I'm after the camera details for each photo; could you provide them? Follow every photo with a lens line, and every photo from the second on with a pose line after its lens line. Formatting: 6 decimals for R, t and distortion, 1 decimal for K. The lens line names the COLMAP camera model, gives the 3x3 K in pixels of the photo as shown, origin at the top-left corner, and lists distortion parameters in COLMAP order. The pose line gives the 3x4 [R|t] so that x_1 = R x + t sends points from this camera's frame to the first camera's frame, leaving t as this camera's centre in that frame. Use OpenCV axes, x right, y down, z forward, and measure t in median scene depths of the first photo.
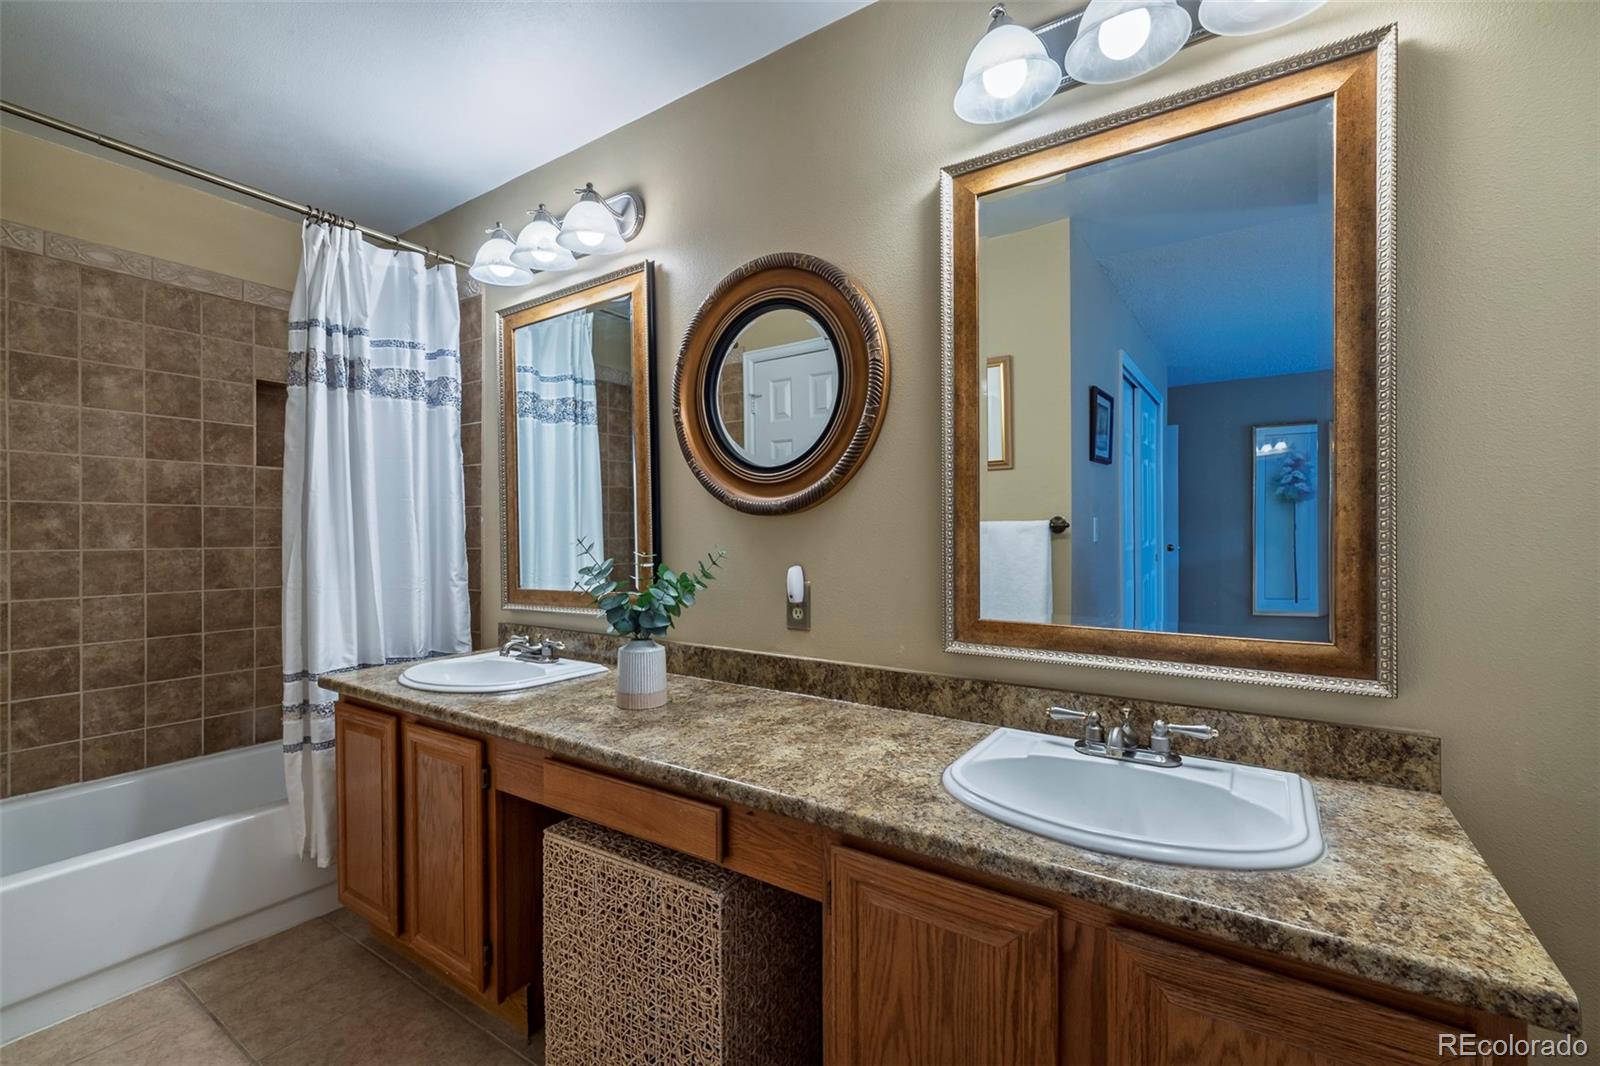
lens RADIAL K [[692.0, 0, 800.0], [0, 692.0, 533.0], [0, 0, 1]] dist [0.003726, -0.000256]
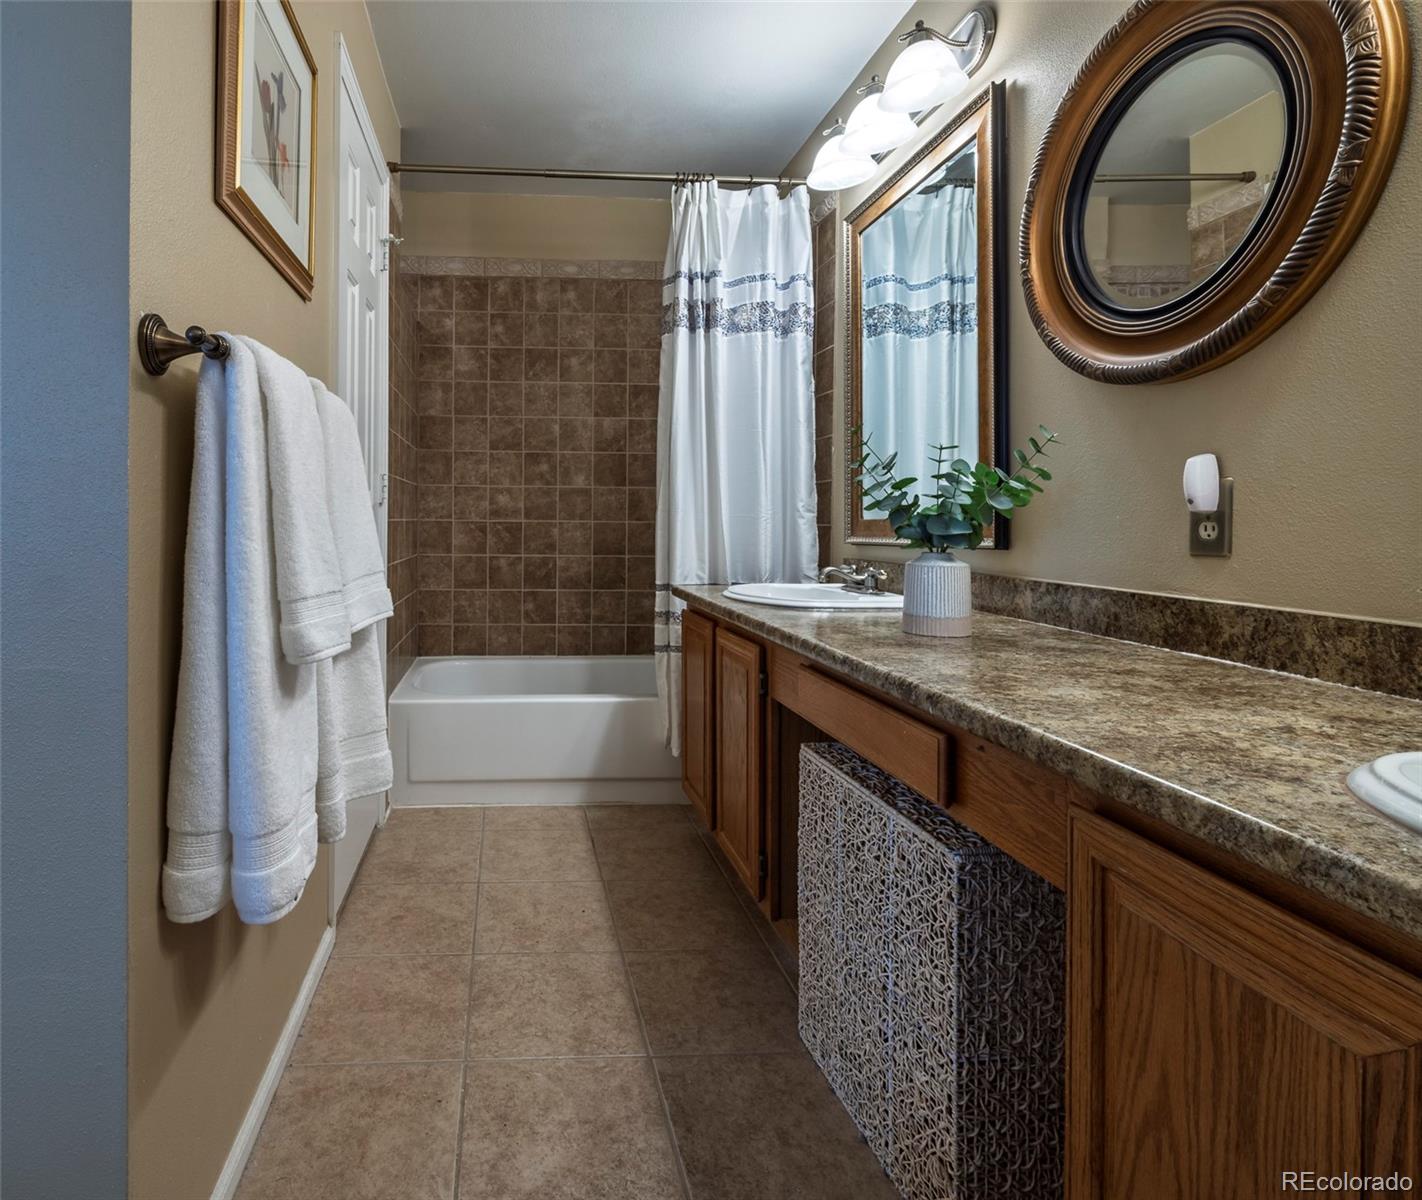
lens RADIAL K [[761.3, 0, 534.9], [0, 761.3, 521.8], [0, 0, 1]] dist [0.002040, -0.000315]
pose [[0.589296, 0.009833, -0.807857, 0.155146], [-0.009186, 0.999943, 0.005470, 0.087886], [0.807865, 0.004198, 0.589353, 0.078963]]
